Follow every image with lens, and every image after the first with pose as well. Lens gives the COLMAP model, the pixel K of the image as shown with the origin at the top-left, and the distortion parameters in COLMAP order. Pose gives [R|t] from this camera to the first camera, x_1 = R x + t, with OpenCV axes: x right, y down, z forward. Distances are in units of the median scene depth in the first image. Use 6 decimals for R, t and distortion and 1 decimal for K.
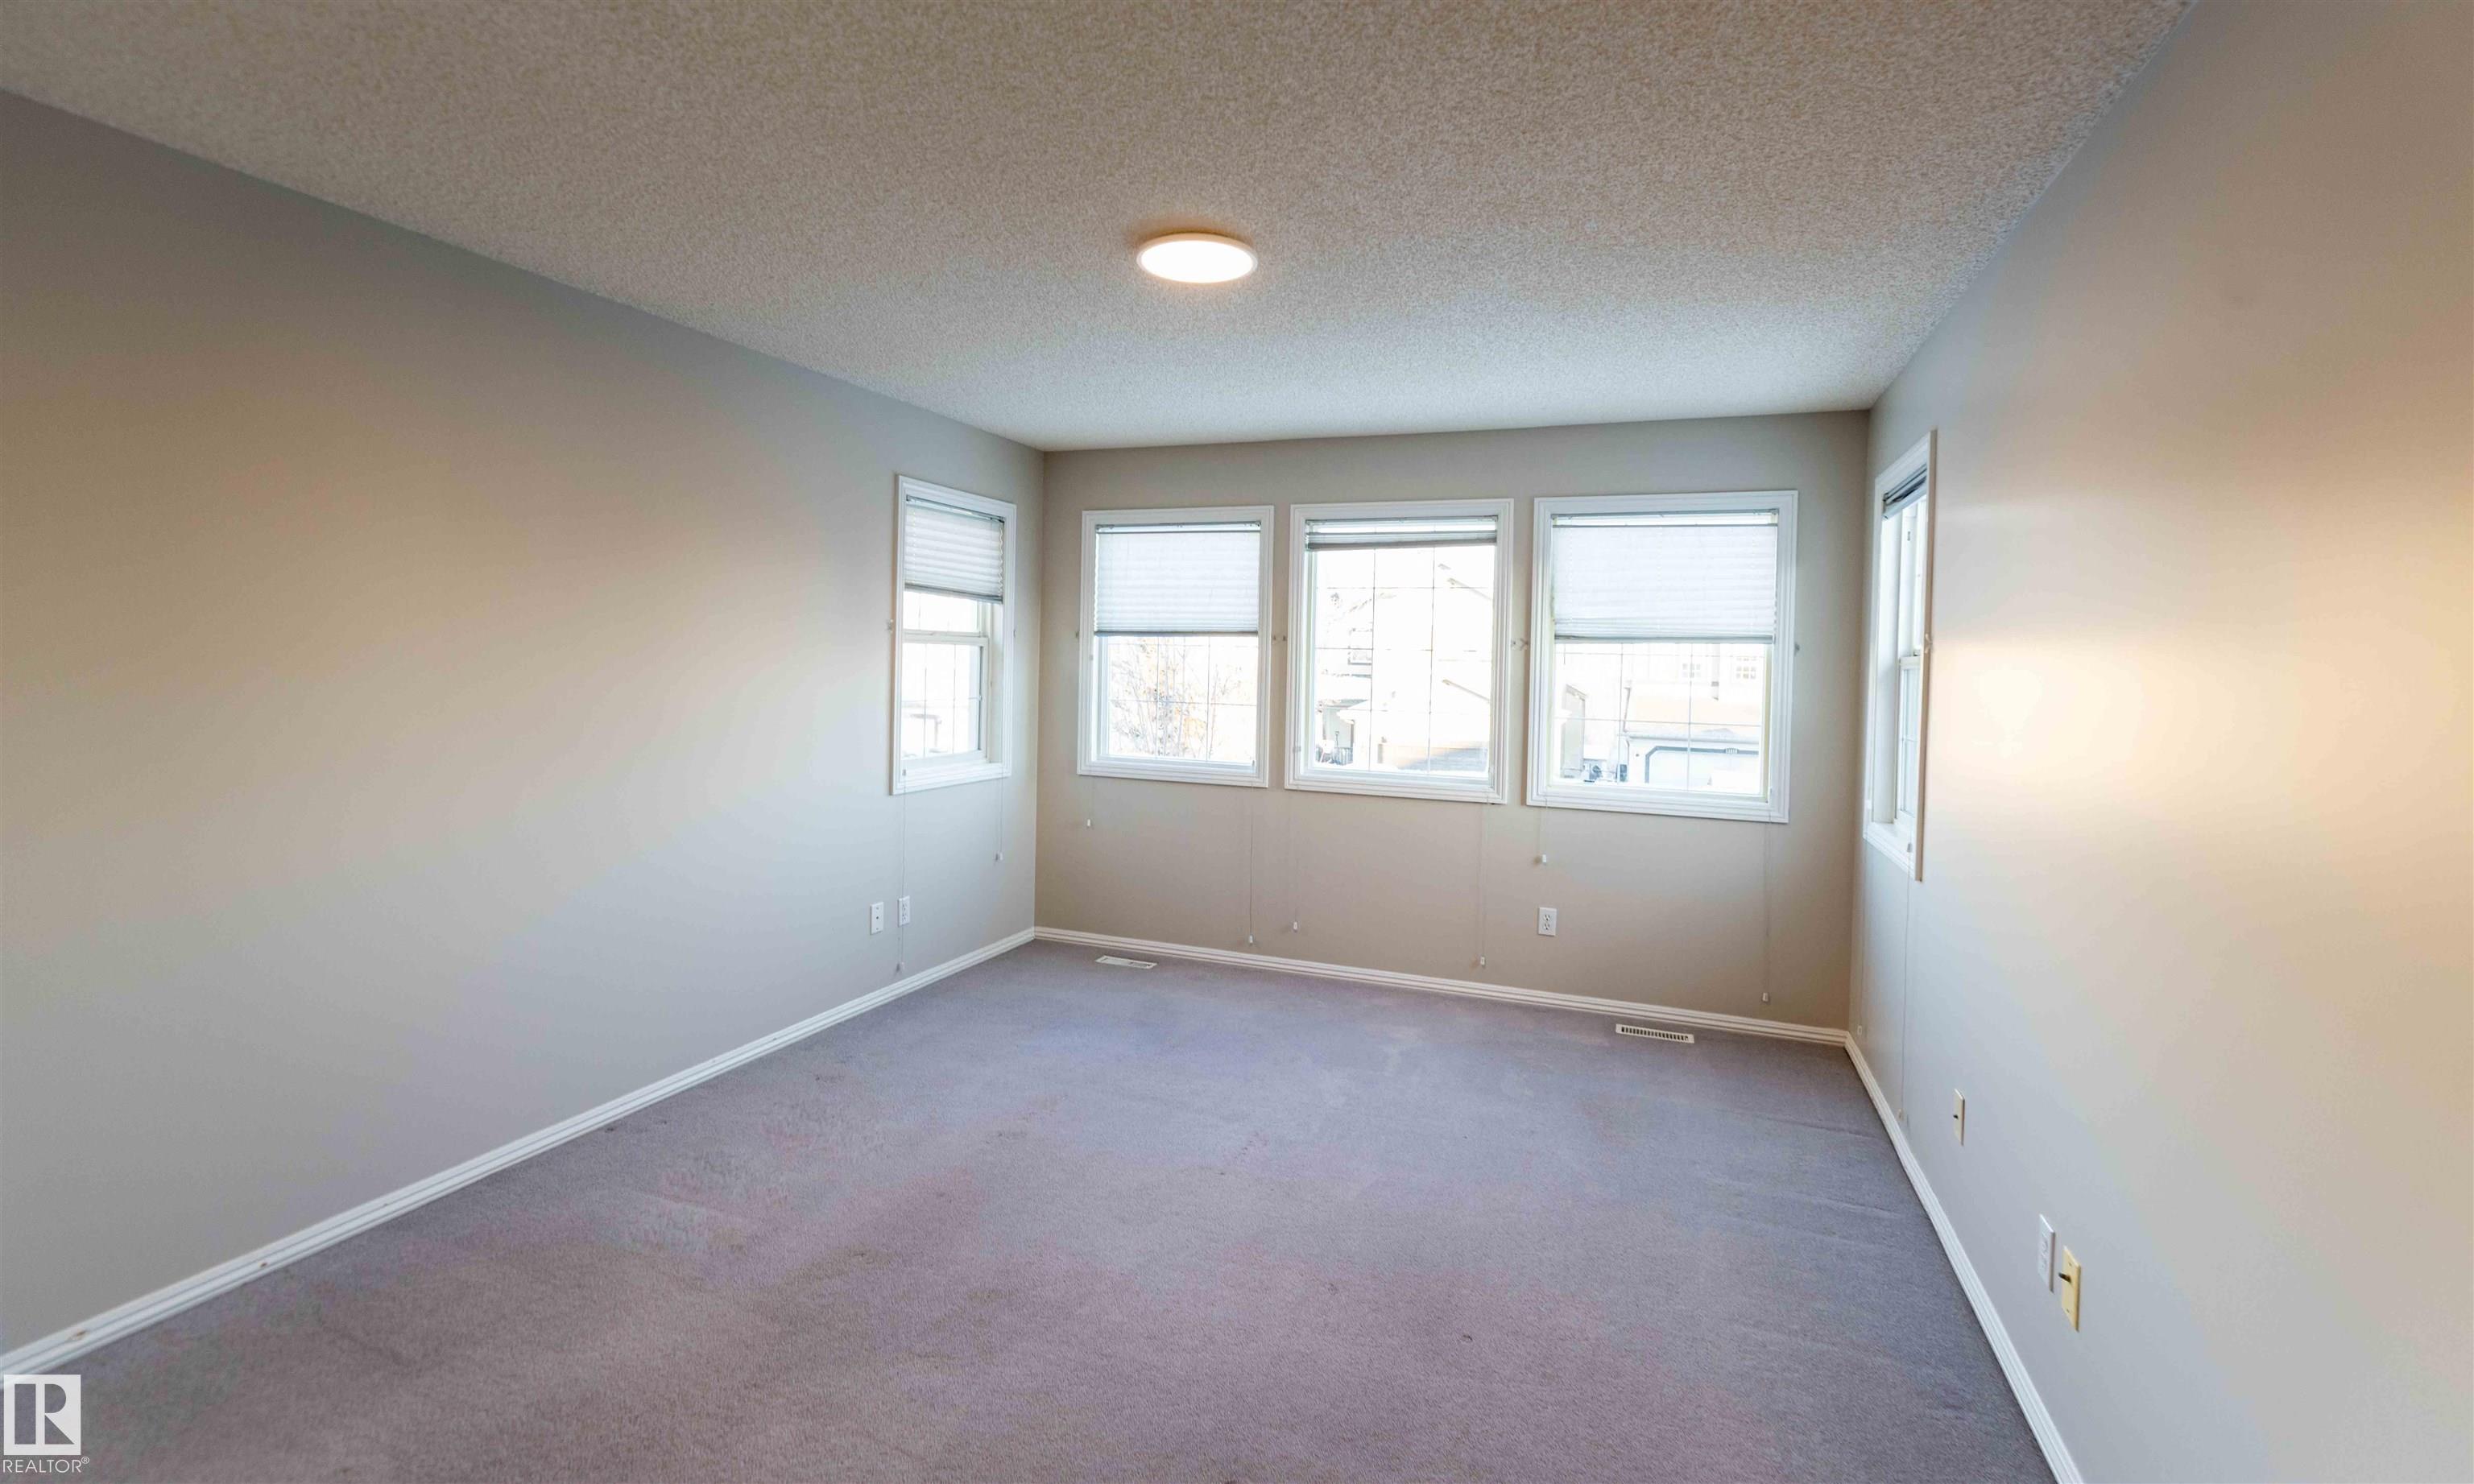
lens RADIAL K [[1078.3, 0, 1254.3], [0, 1078.3, 675.2], [0, 0, 1]] dist [0.002697, 0.000240]
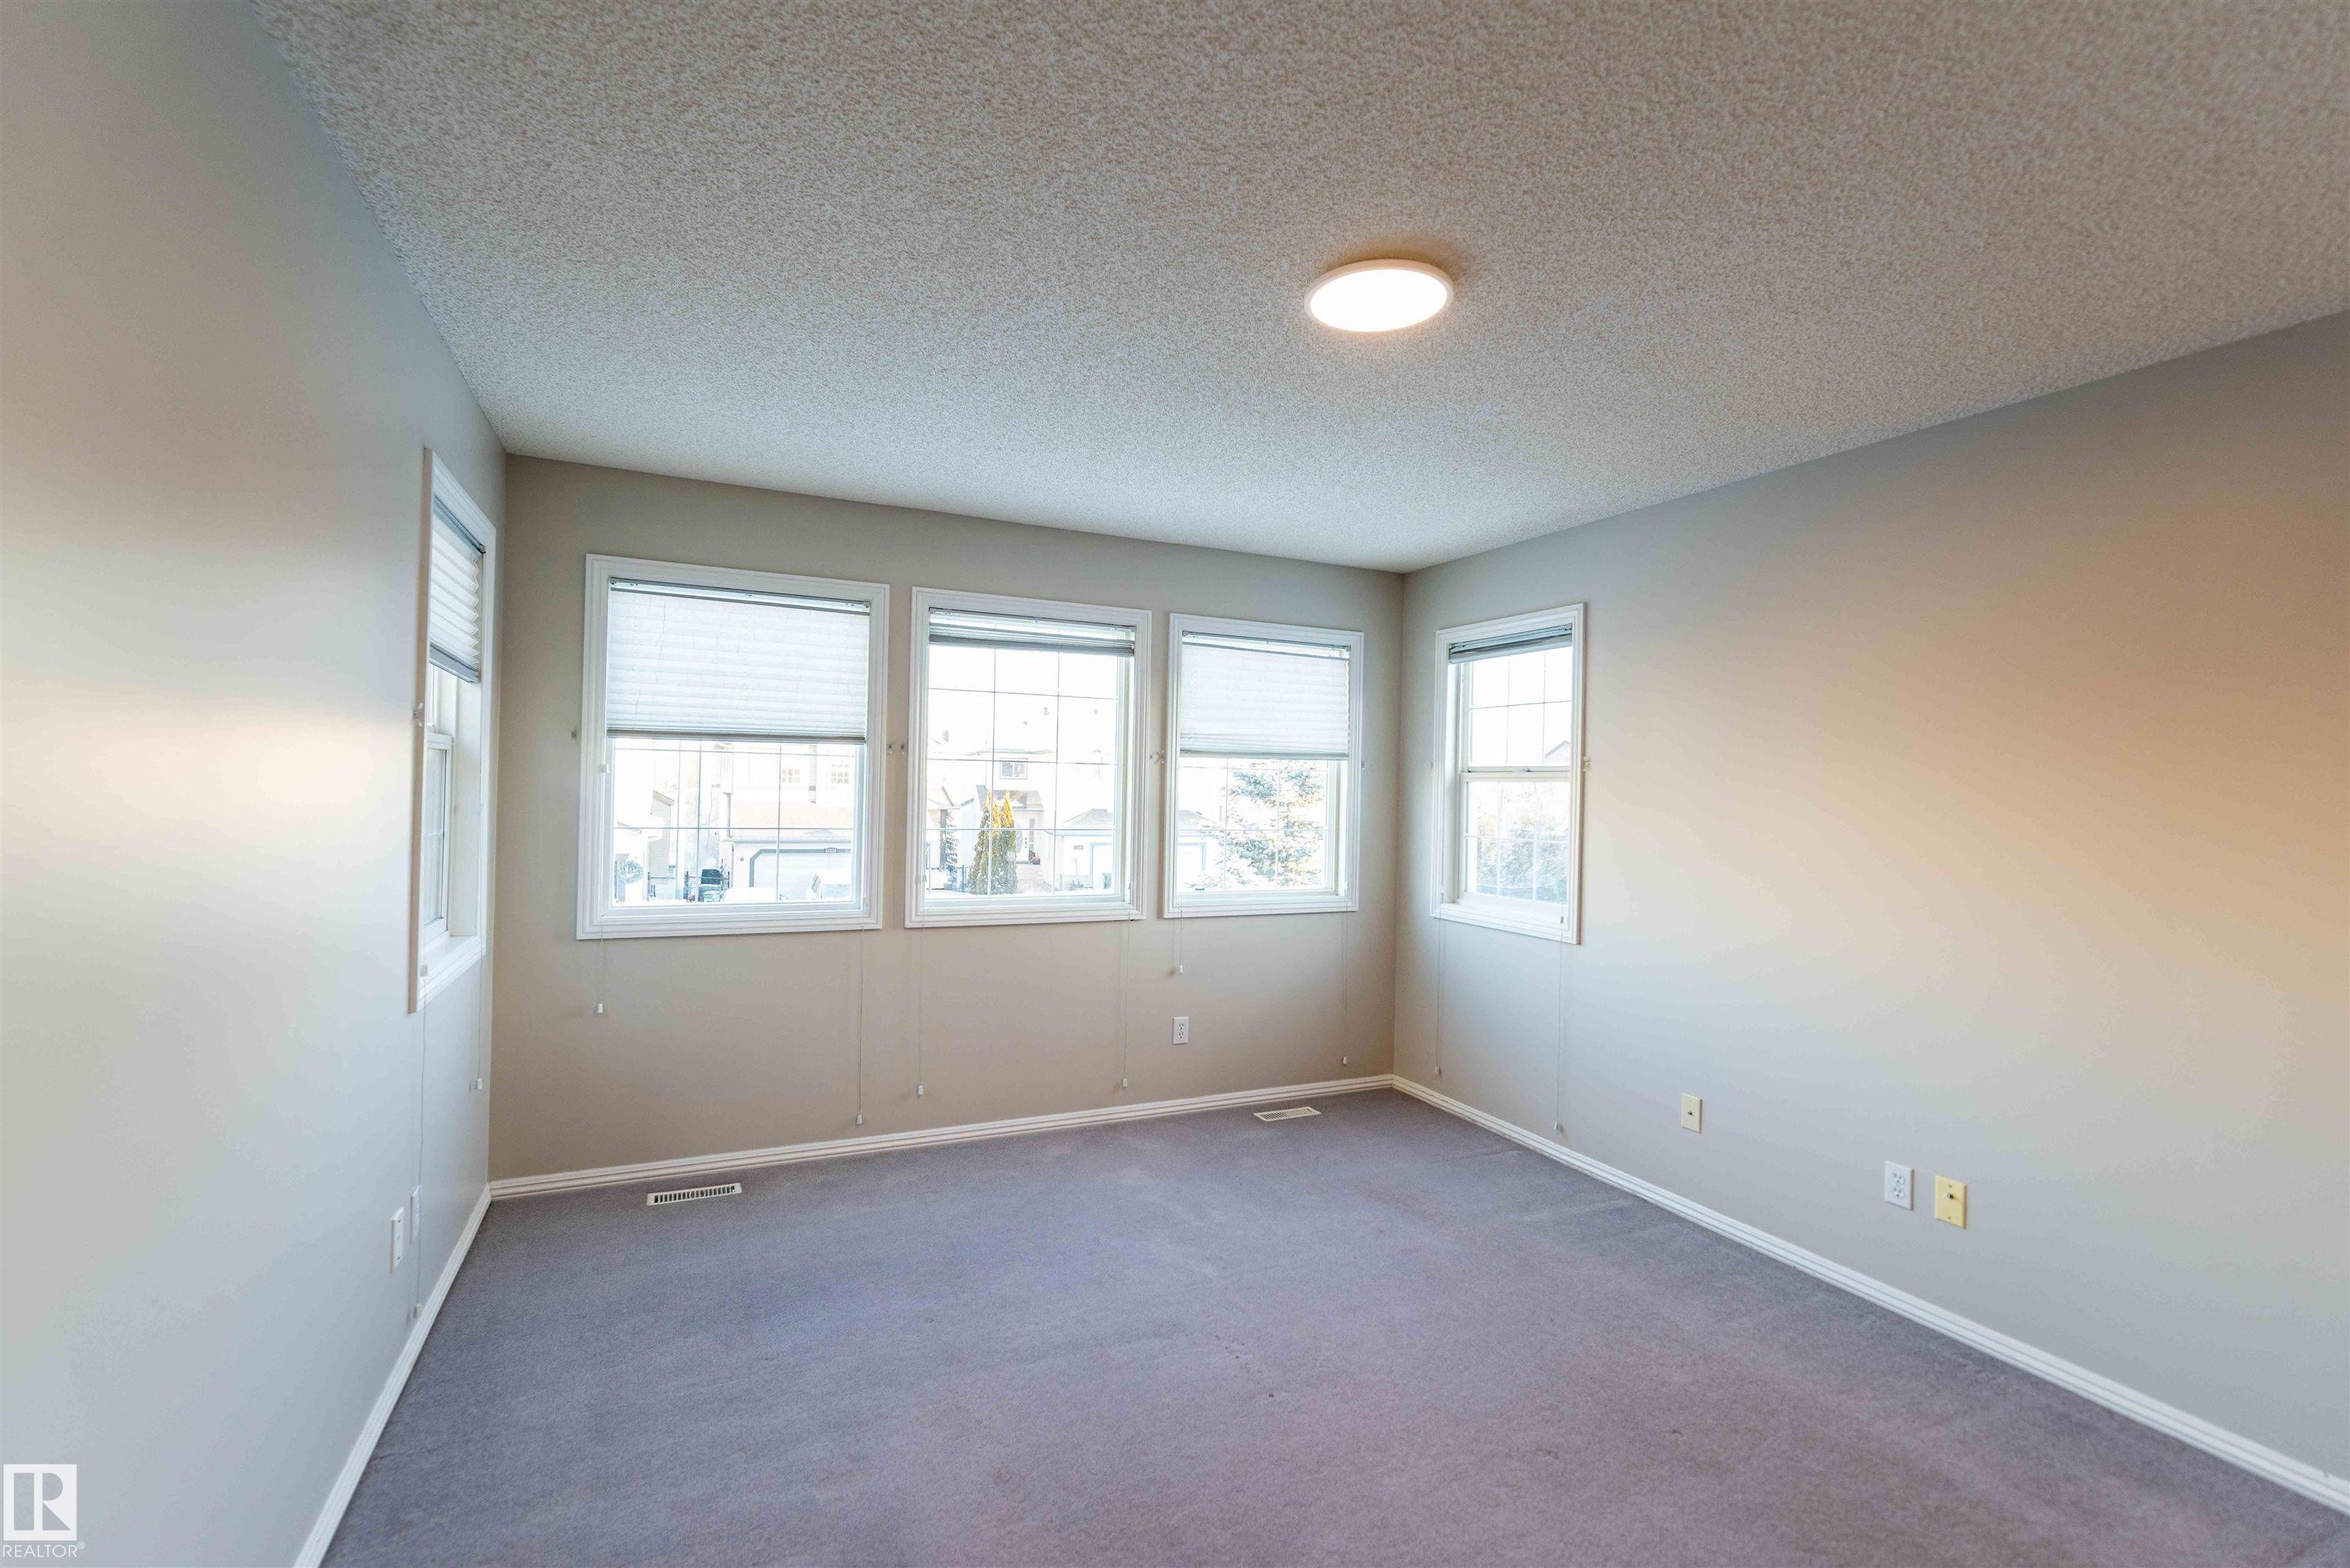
lens RADIAL K [[1023.0, 0, 1173.9], [0, 1023.0, 778.0], [0, 0, 1]] dist [-0.002912, -0.000062]
pose [[0.699607, -0.003303, 0.714520, -0.409879], [0.004361, 0.999990, 0.000353, -0.009755], [-0.714514, 0.002869, 0.699615, 0.318714]]
